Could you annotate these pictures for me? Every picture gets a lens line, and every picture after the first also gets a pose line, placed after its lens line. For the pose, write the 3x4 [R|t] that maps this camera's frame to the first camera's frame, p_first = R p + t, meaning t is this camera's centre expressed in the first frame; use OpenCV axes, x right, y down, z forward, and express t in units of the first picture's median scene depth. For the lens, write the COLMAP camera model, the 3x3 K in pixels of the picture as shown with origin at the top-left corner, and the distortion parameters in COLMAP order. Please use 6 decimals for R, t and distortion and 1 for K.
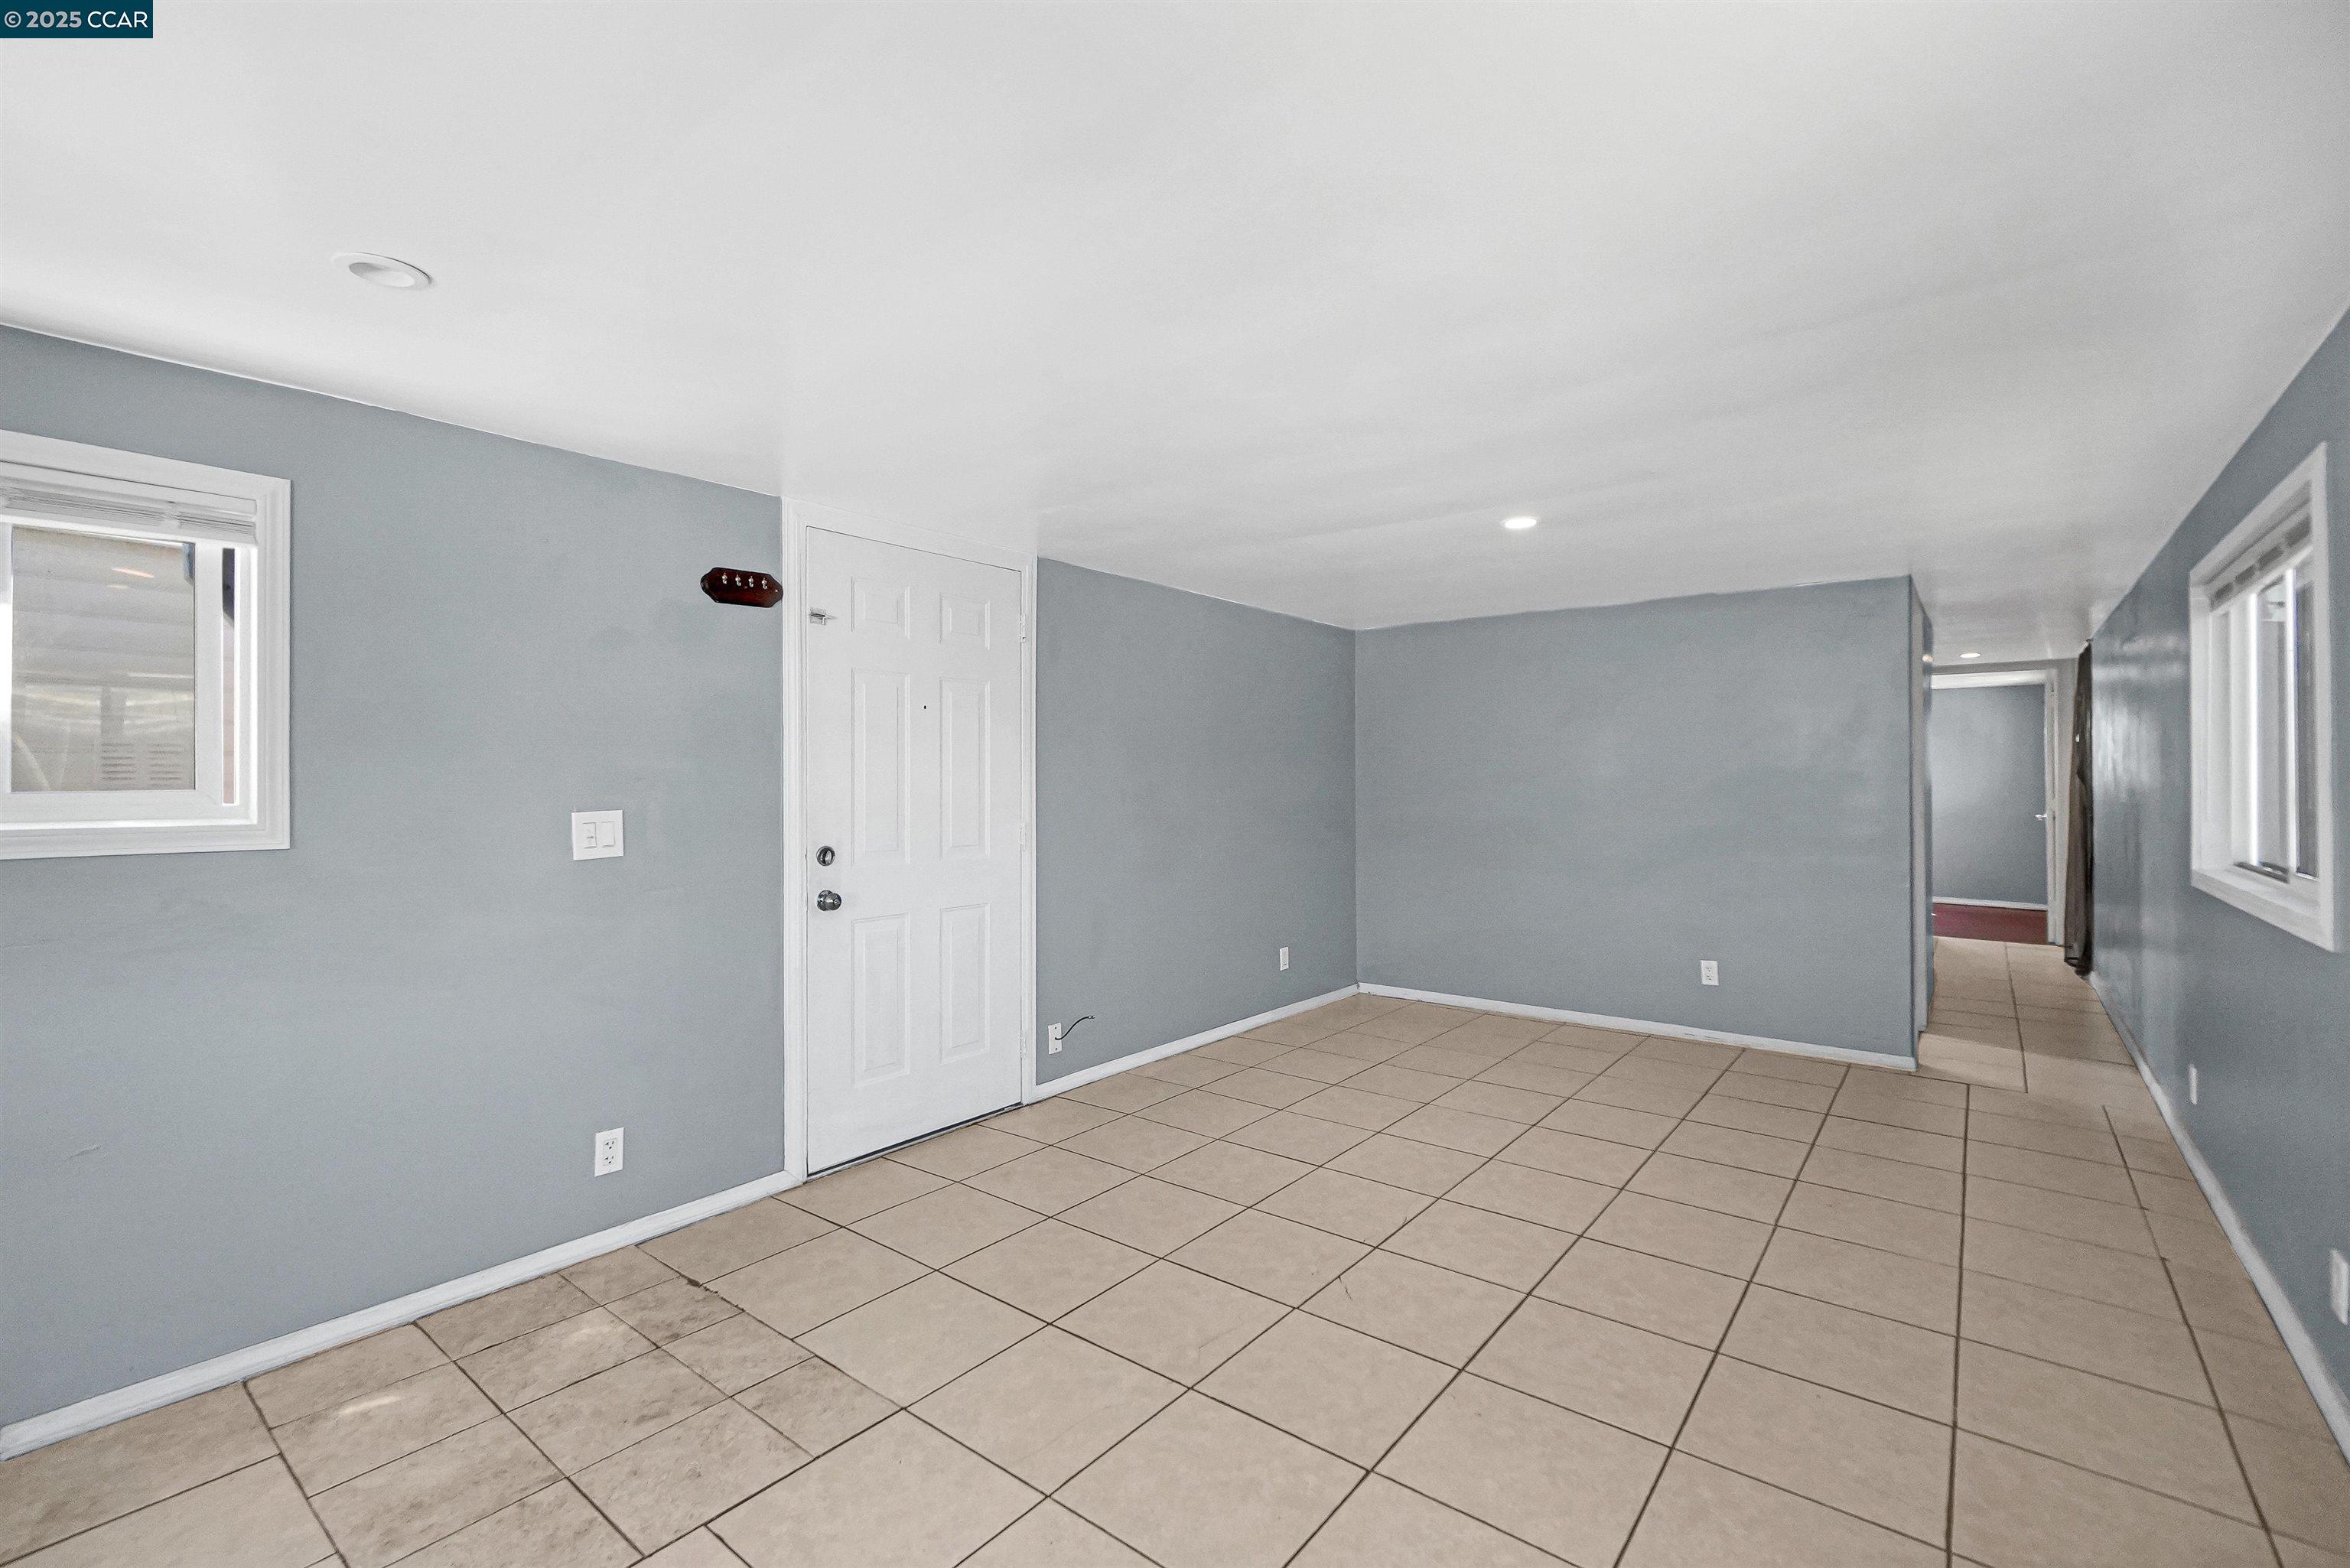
lens RADIAL K [[1020.7, 0, 1163.8], [0, 1020.7, 778.1], [0, 0, 1]] dist [-0.001097, 0.001033]
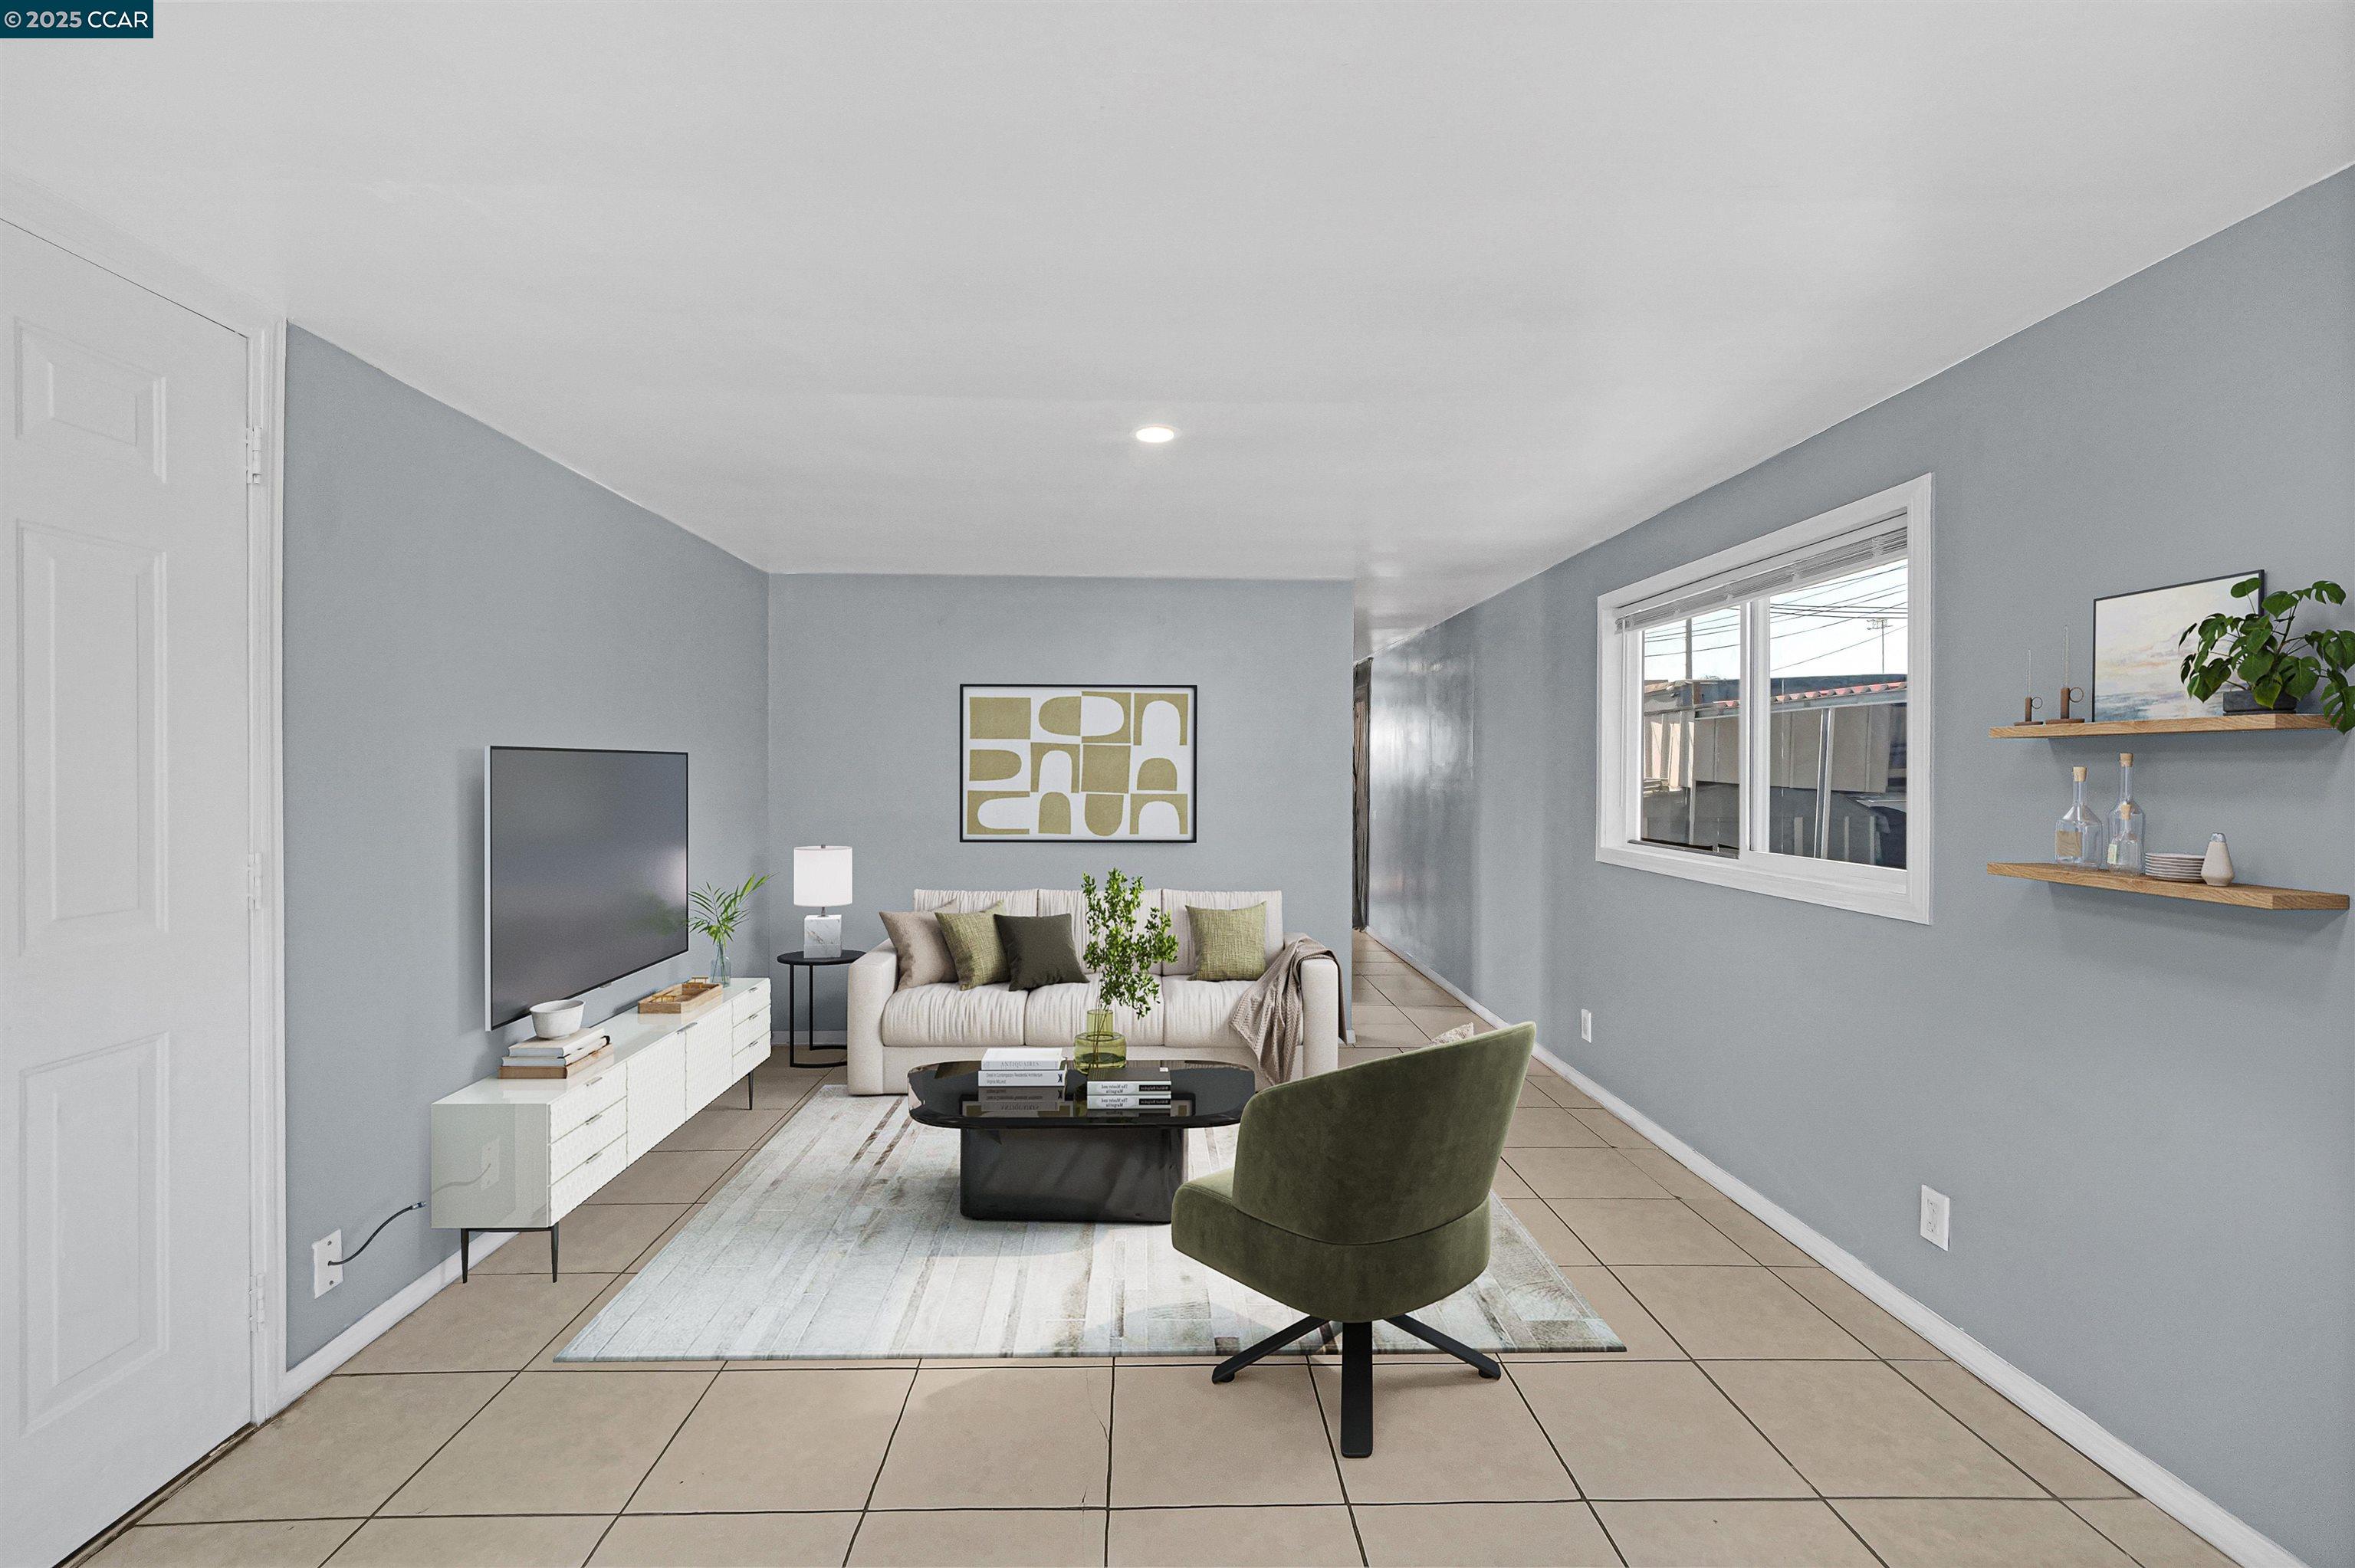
lens RADIAL K [[1022.8, 0, 1170.0], [0, 1022.8, 776.7], [0, 0, 1]] dist [-0.001097, 0.001033]
pose [[0.765165, -0.001744, 0.643831, -0.126432], [-0.005884, 0.999936, 0.009701, -0.000342], [-0.643807, -0.011211, 0.765106, 0.367325]]
